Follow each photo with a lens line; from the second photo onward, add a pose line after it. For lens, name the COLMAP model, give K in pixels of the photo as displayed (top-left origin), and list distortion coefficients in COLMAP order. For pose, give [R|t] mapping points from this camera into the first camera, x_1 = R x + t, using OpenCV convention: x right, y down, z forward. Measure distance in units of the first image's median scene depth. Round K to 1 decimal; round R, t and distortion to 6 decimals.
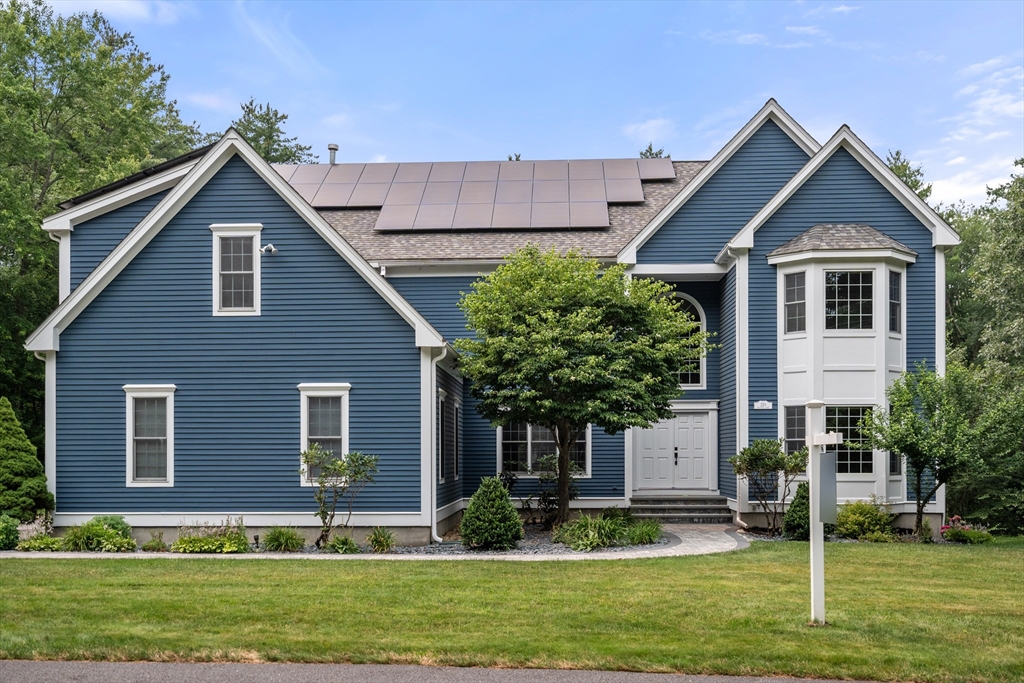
lens RADIAL K [[1021.3, 0, 512.0], [0, 1021.3, 341.5], [0, 0, 1]] dist [0.001076, -0.003131]
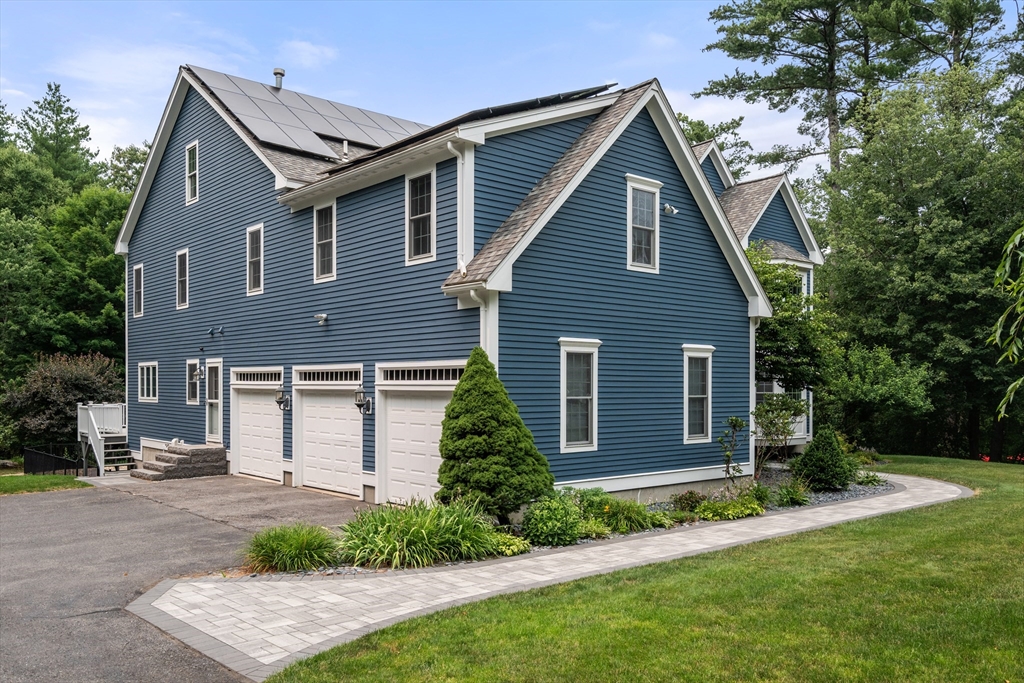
lens RADIAL K [[819.4, 0, 512.0], [0, 819.4, 341.5], [0, 0, 1]] dist [0.004163, 0.003998]
pose [[0.719935, 0.043679, 0.692666, -0.755498], [-0.063168, 0.997999, 0.002721, 0.039376], [-0.691161, -0.045713, 0.721254, 0.438311]]
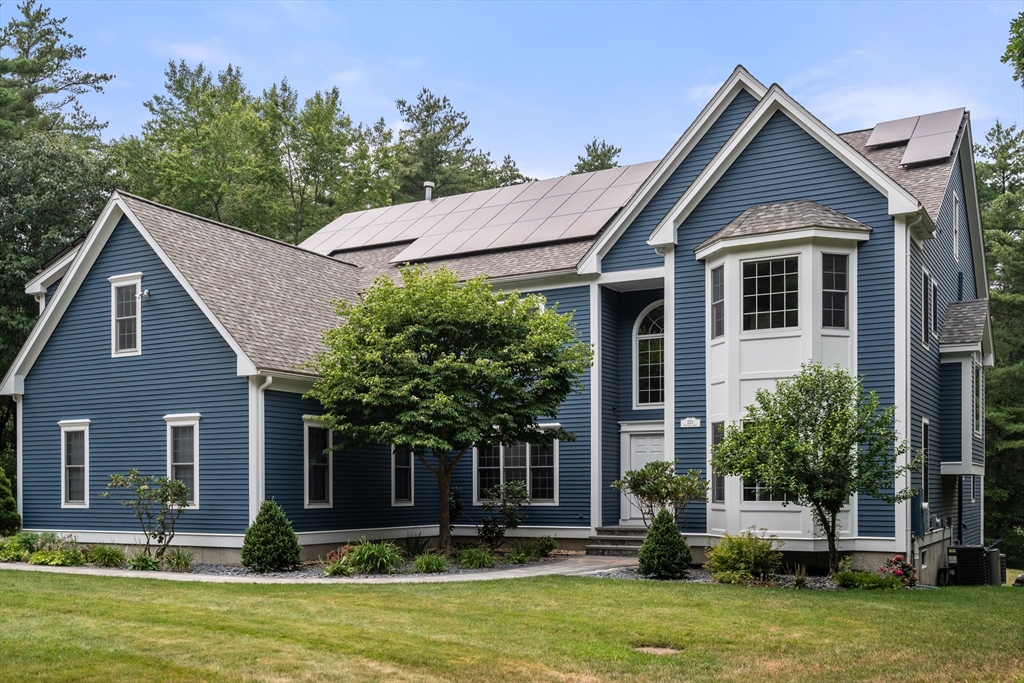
lens RADIAL K [[1029.7, 0, 513.5], [0, 1029.7, 378.6], [0, 0, 1]] dist [-0.002271, -0.010720]
pose [[0.890828, -0.047481, -0.451853, 0.520548], [0.050144, 0.998723, -0.006087, 0.023131], [0.451565, -0.017235, 0.892072, 0.155130]]
